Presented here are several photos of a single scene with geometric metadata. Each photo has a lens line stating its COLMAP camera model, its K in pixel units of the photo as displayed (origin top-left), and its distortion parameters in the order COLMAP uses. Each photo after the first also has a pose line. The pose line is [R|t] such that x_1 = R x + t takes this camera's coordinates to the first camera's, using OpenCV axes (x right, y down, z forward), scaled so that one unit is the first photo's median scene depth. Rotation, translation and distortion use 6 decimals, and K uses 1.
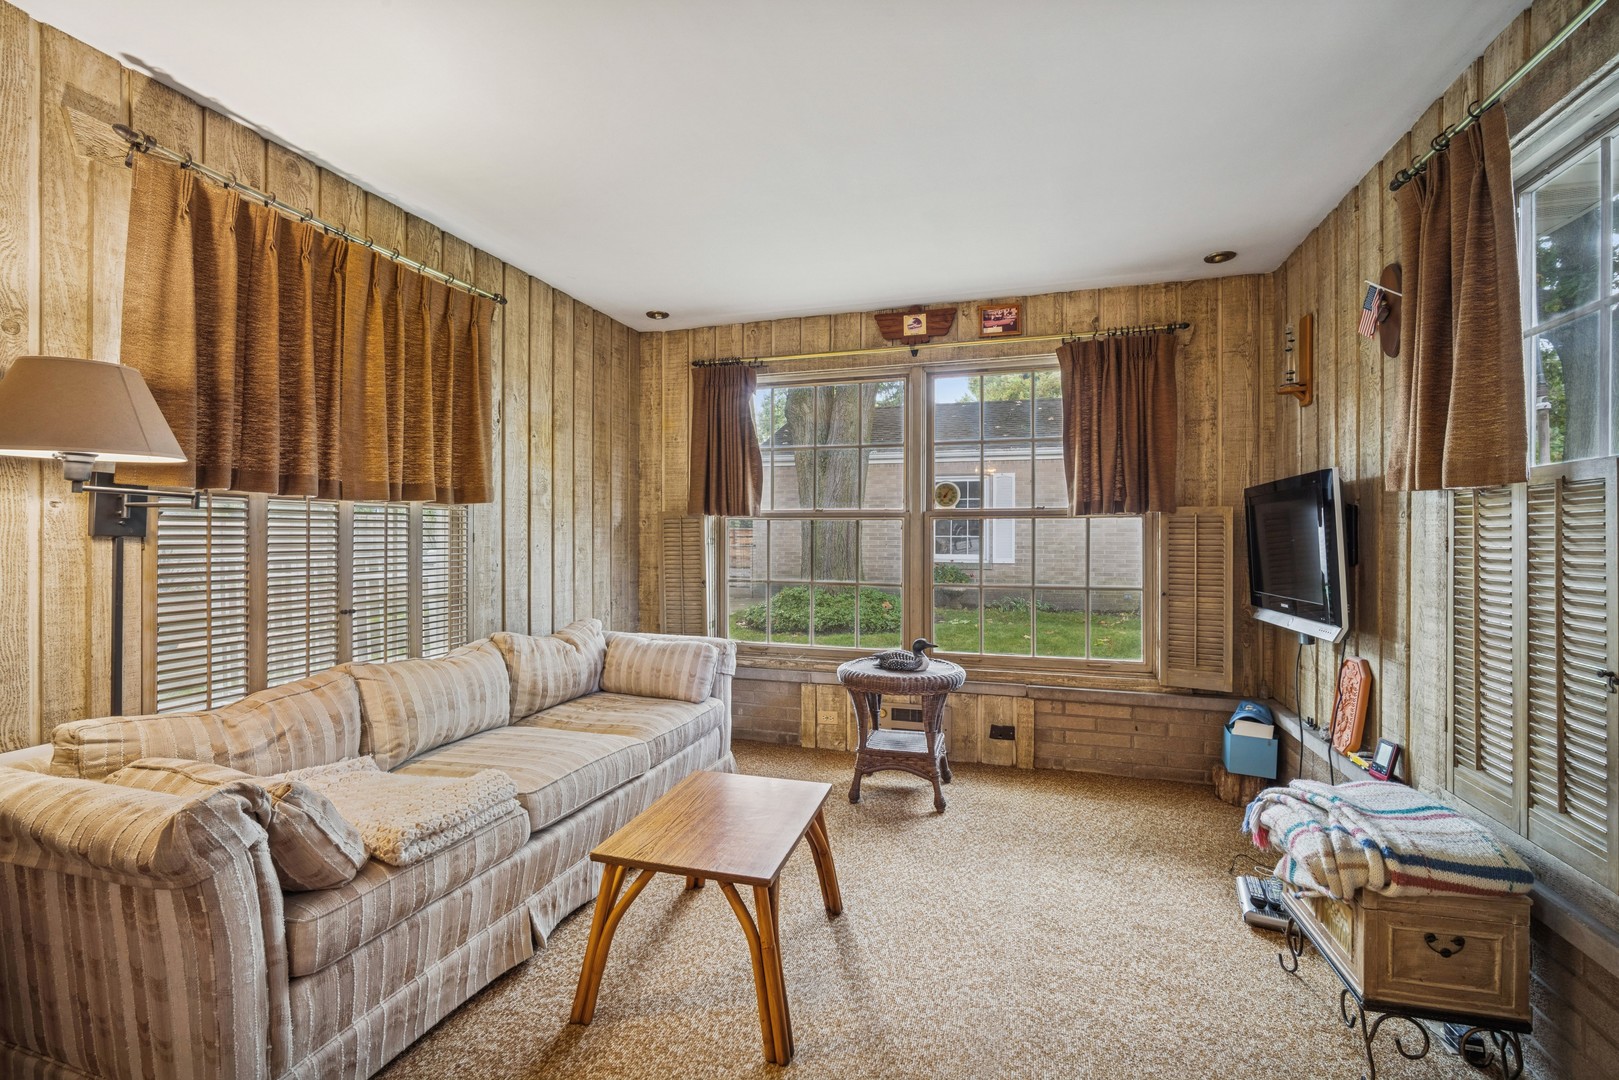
lens RADIAL K [[708.1, 0, 805.4], [0, 708.1, 529.4], [0, 0, 1]] dist [-0.002135, -0.000035]
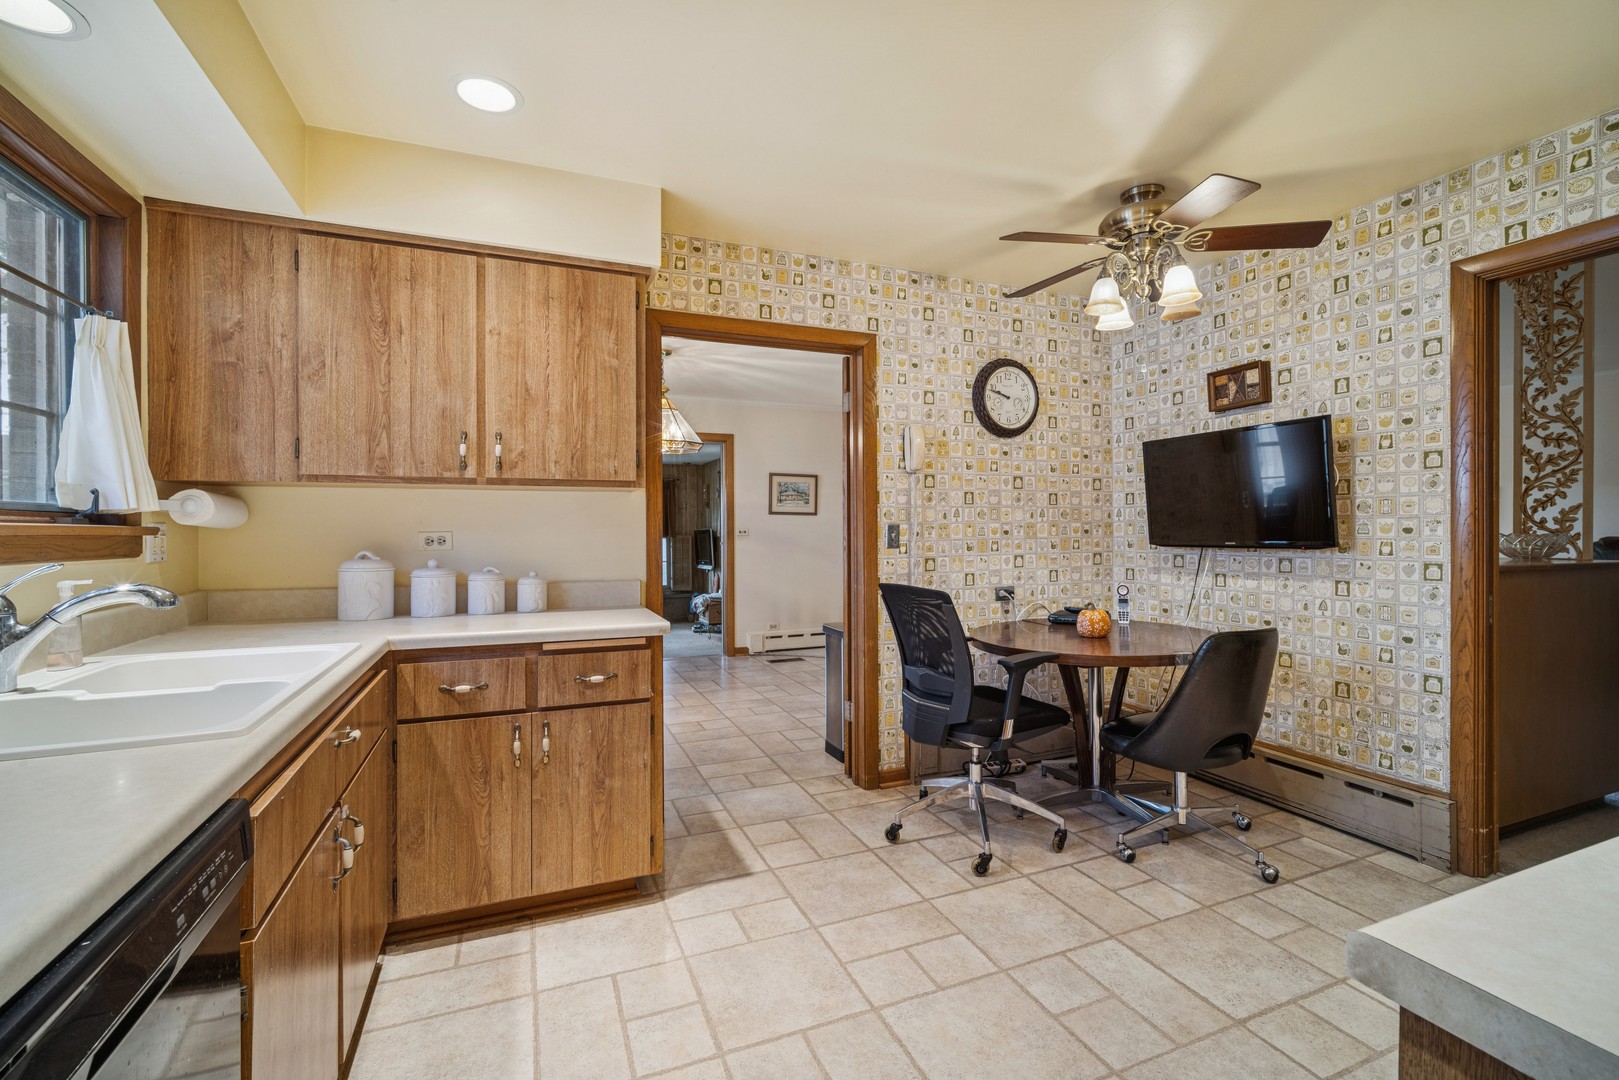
lens RADIAL K [[708.1, 0, 805.4], [0, 708.1, 529.4], [0, 0, 1]] dist [-0.002135, -0.000035]
pose [[0.771464, -0.008655, 0.636214, -1.104864], [0.004843, 0.999958, 0.007730, -0.081013], [-0.636255, -0.002882, 0.771474, -1.918098]]
